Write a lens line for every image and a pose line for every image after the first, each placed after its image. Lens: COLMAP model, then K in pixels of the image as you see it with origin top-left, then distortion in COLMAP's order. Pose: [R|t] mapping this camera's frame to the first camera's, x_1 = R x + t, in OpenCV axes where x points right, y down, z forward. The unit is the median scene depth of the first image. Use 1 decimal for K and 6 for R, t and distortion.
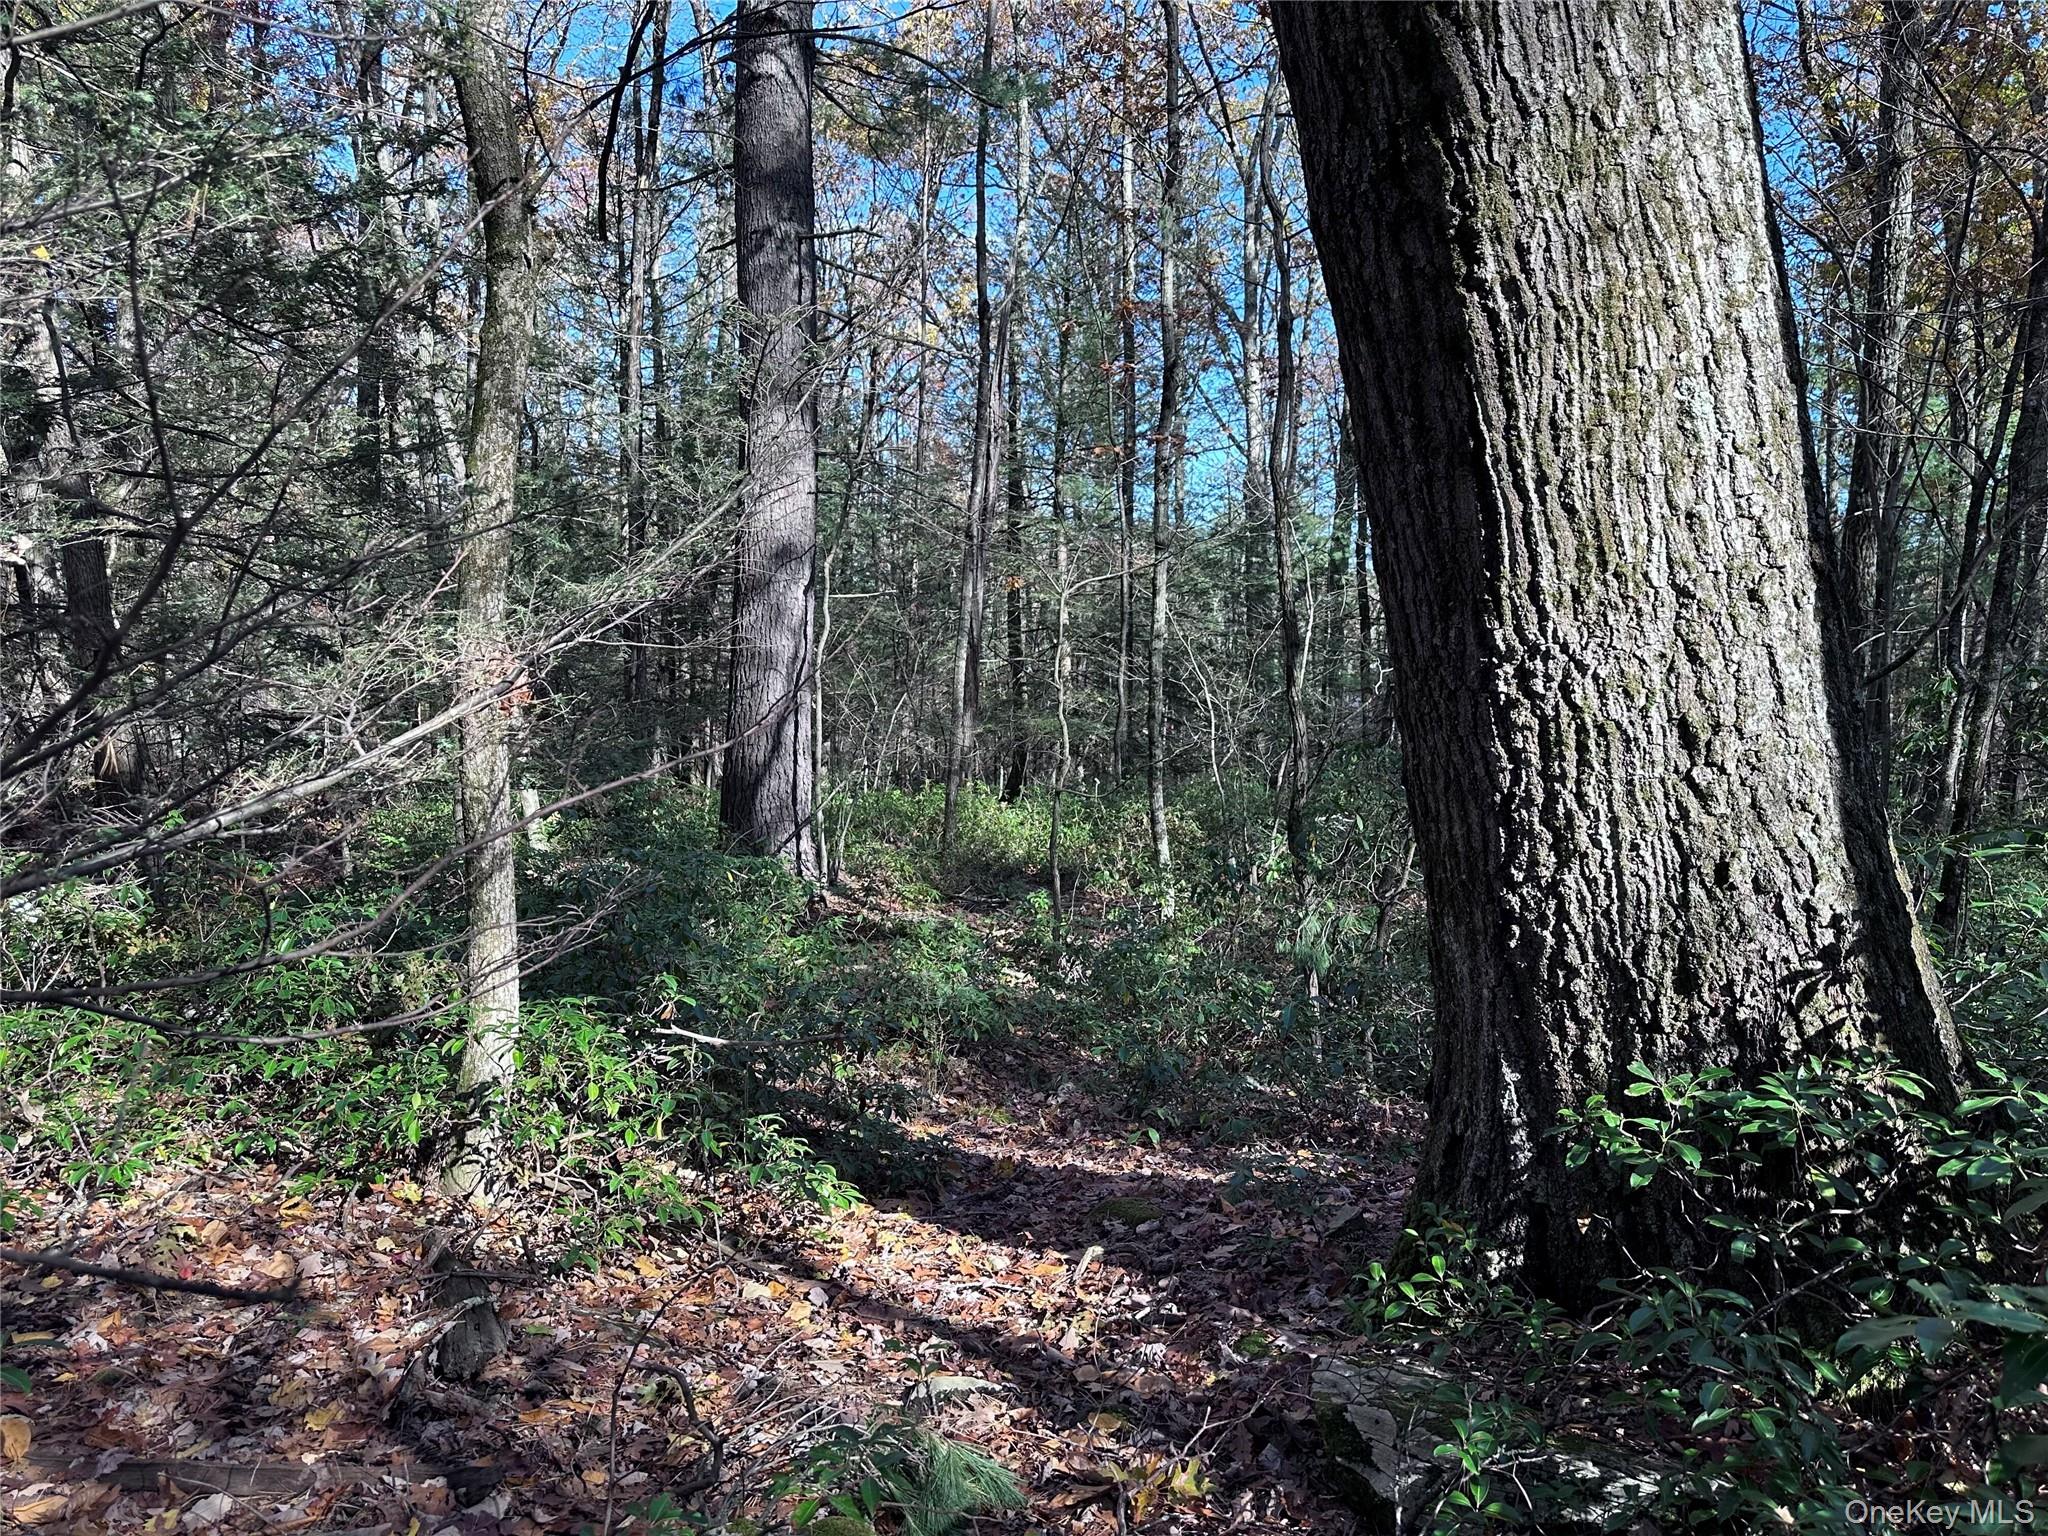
lens RADIAL K [[1403.7, 0, 1020.4], [0, 1403.7, 764.5], [0, 0, 1]] dist [0.067415, -0.007180]
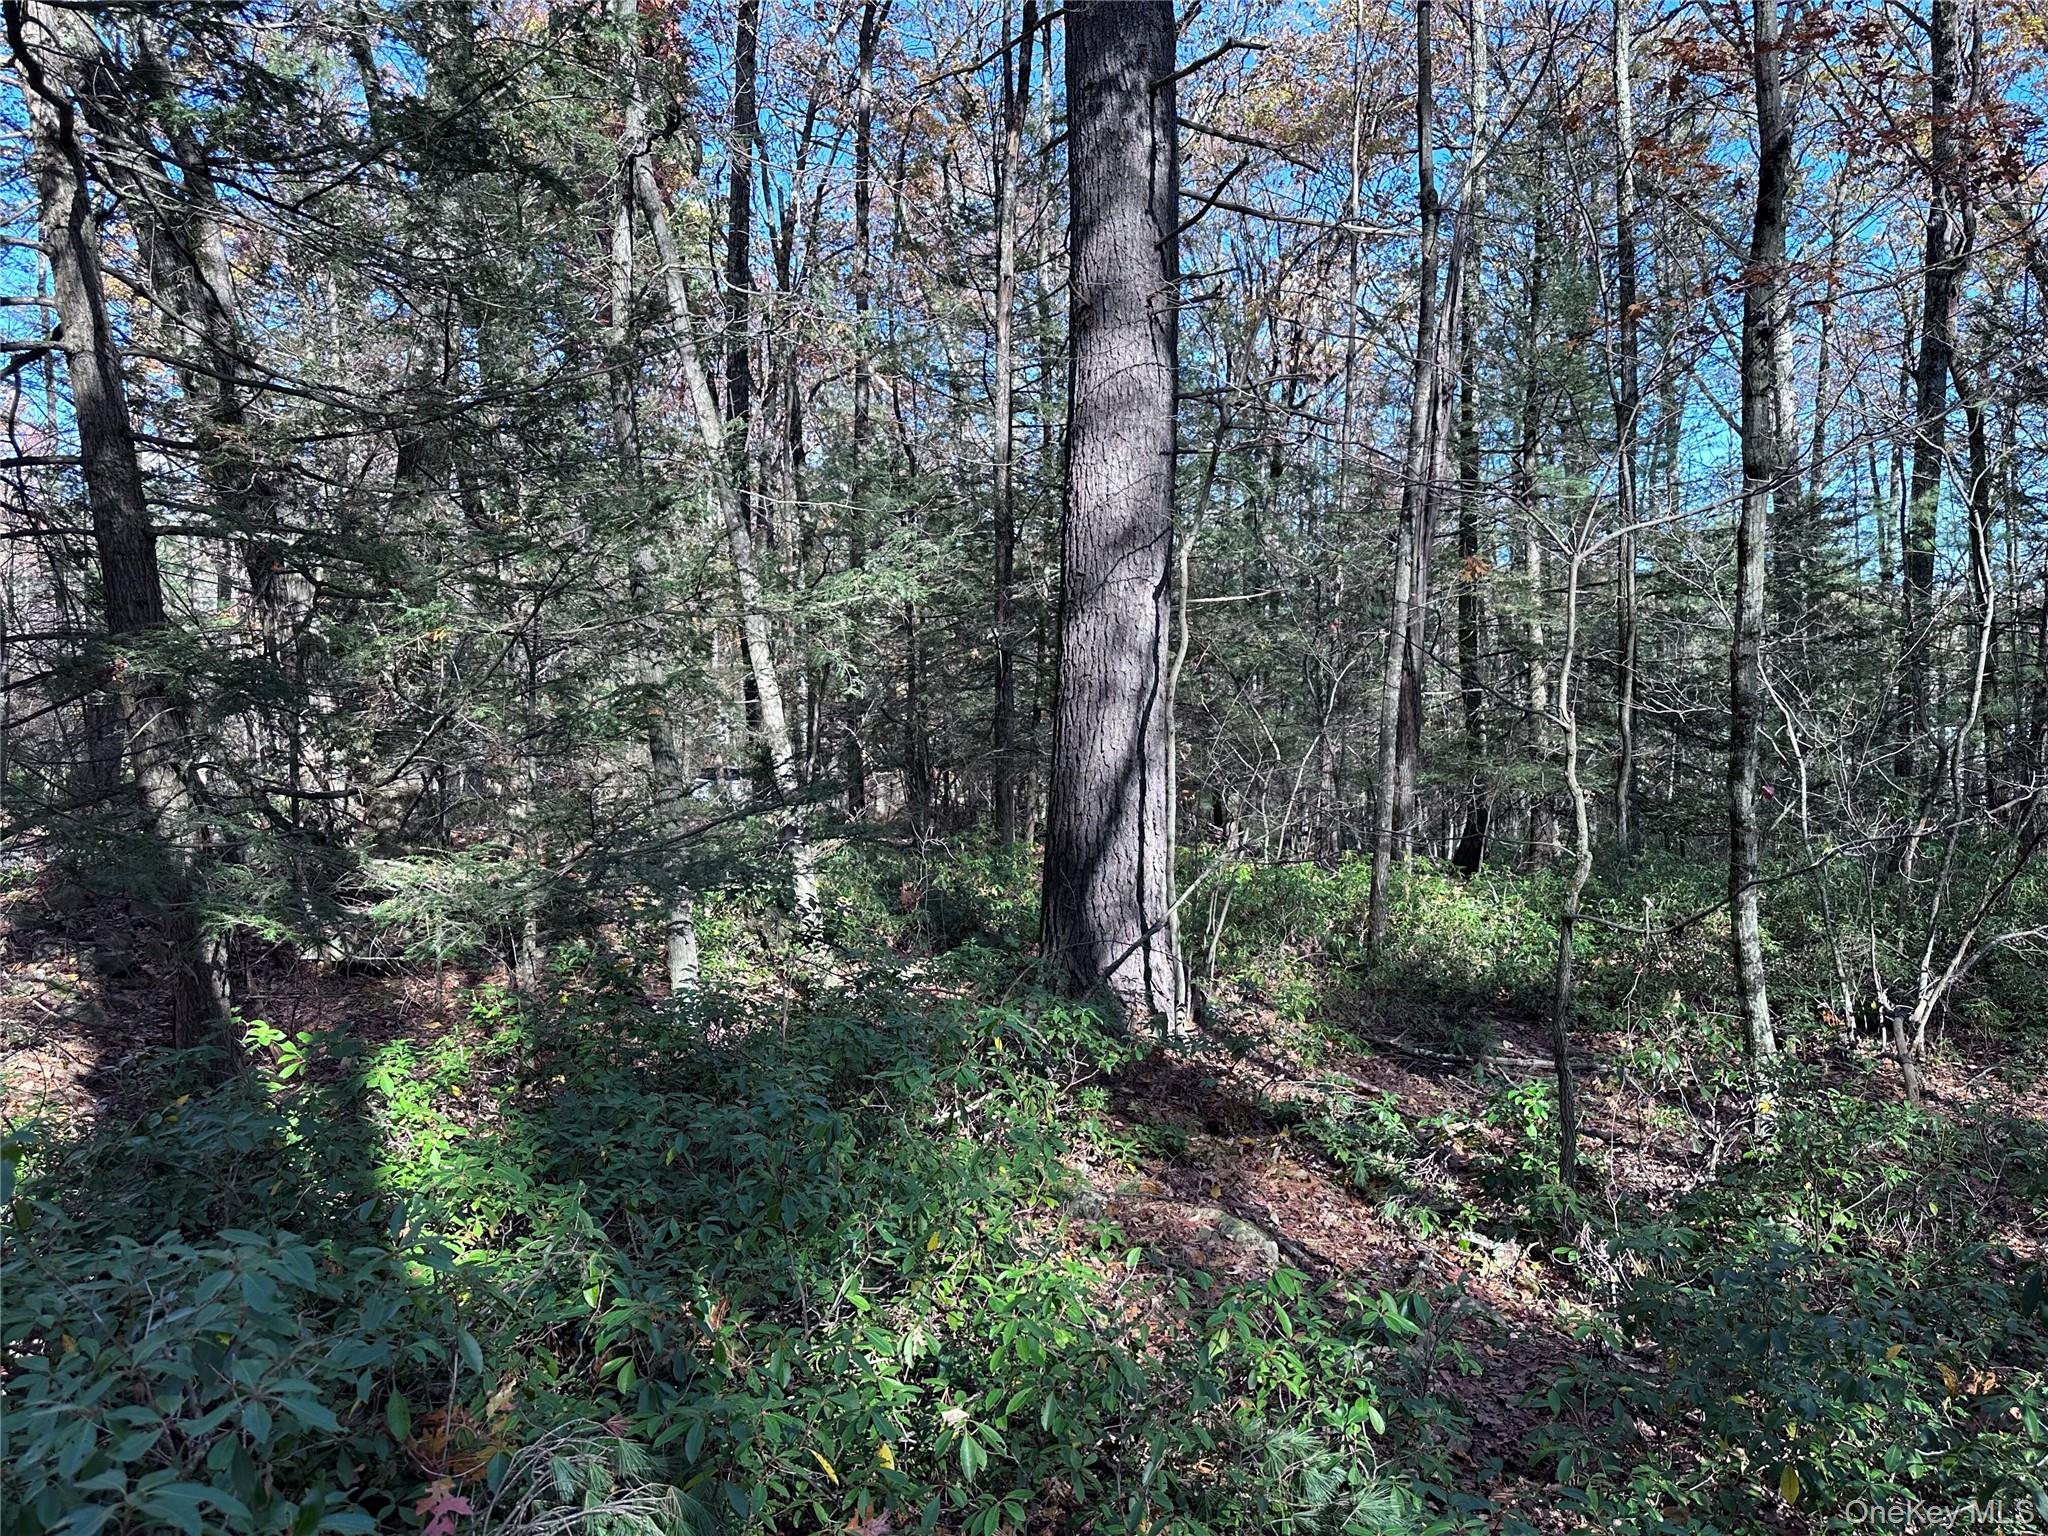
lens RADIAL K [[1403.7, 0, 1018.2], [0, 1403.7, 756.7], [0, 0, 1]] dist [0.067415, -0.007180]
pose [[0.952593, -0.004137, -0.304218, -0.006692], [-0.006157, 0.999441, -0.032873, -0.019282], [0.304184, 0.033188, 0.952035, 0.317379]]
